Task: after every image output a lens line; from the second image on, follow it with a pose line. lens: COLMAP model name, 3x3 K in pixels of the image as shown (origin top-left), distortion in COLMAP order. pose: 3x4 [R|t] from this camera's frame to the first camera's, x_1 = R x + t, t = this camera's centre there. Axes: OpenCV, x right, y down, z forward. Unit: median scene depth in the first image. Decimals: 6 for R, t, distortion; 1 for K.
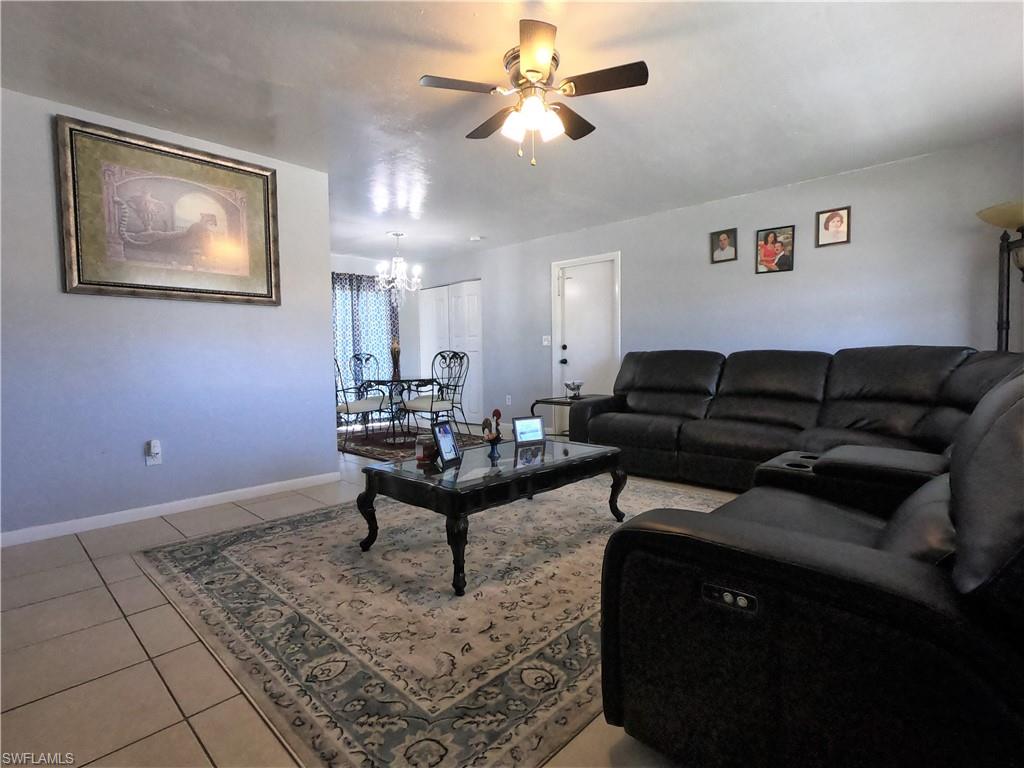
lens RADIAL K [[518.0, 0, 510.3], [0, 518.0, 384.5], [0, 0, 1]] dist [0.002124, 0.000726]
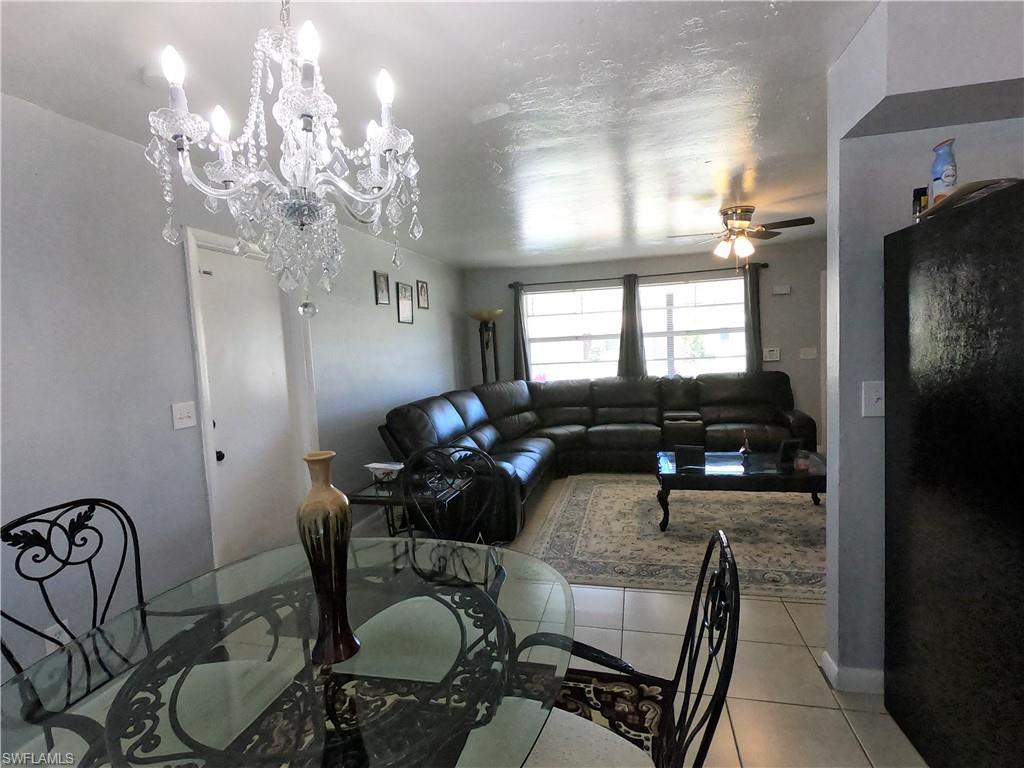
lens RADIAL K [[518.0, 0, 510.3], [0, 518.0, 384.5], [0, 0, 1]] dist [0.002124, 0.000726]
pose [[-0.487572, -0.029945, 0.872569, -0.755190], [0.107229, 0.989792, 0.093885, -0.222725], [-0.866473, 0.139340, -0.479383, 1.775774]]
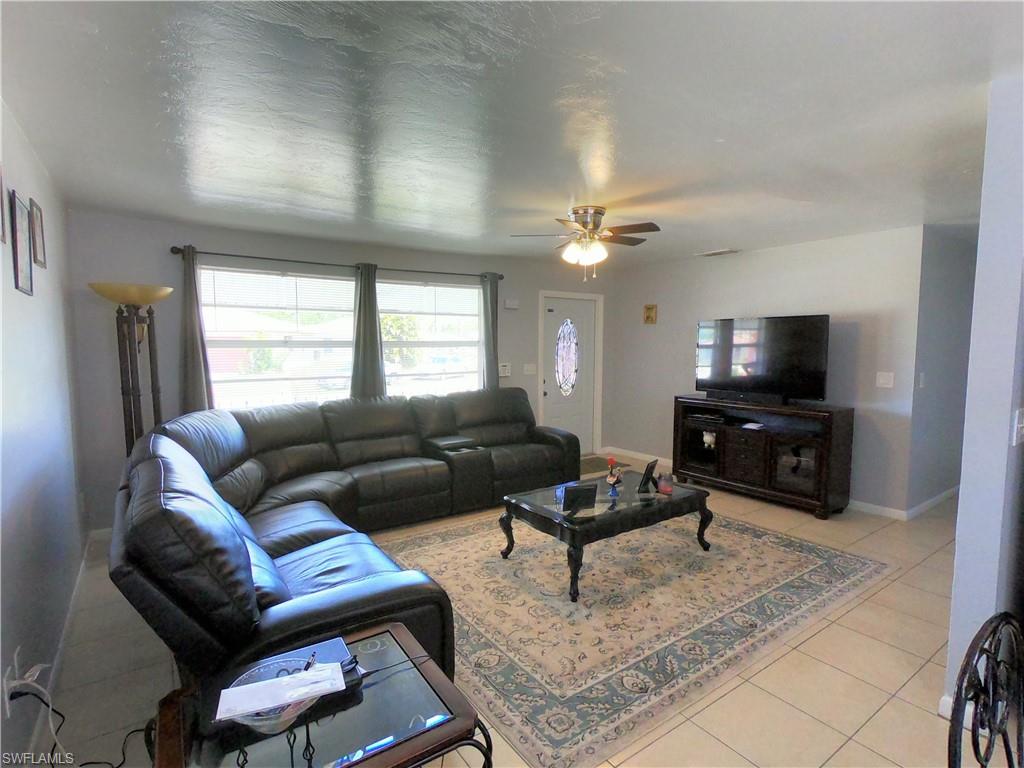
lens RADIAL K [[518.0, 0, 510.3], [0, 518.0, 384.5], [0, 0, 1]] dist [0.002124, 0.000726]
pose [[-0.980020, -0.001230, 0.198893, -0.027124], [0.026030, 0.990587, 0.134384, -0.245992], [-0.197187, 0.136876, -0.970764, 1.808815]]
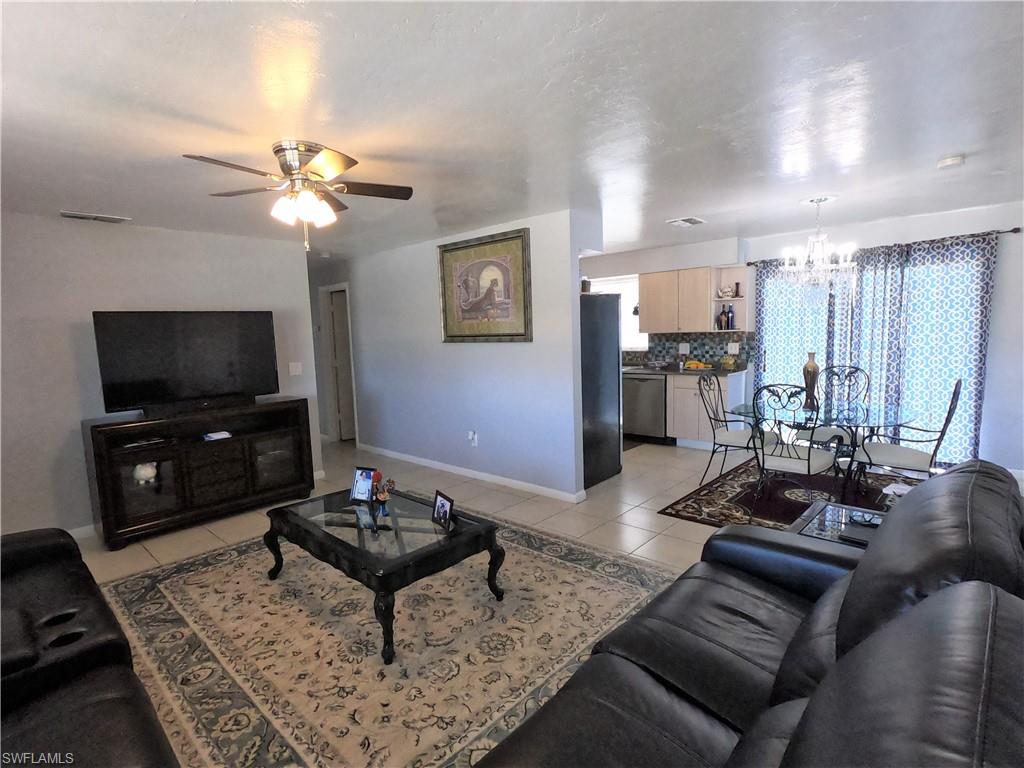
lens RADIAL K [[518.0, 0, 510.3], [0, 518.0, 384.5], [0, 0, 1]] dist [0.002124, 0.000726]
pose [[0.008758, 0.119213, -0.992830, 0.807371], [-0.020863, 0.992674, 0.119010, -0.208649], [0.999744, 0.019671, 0.011181, 1.009820]]
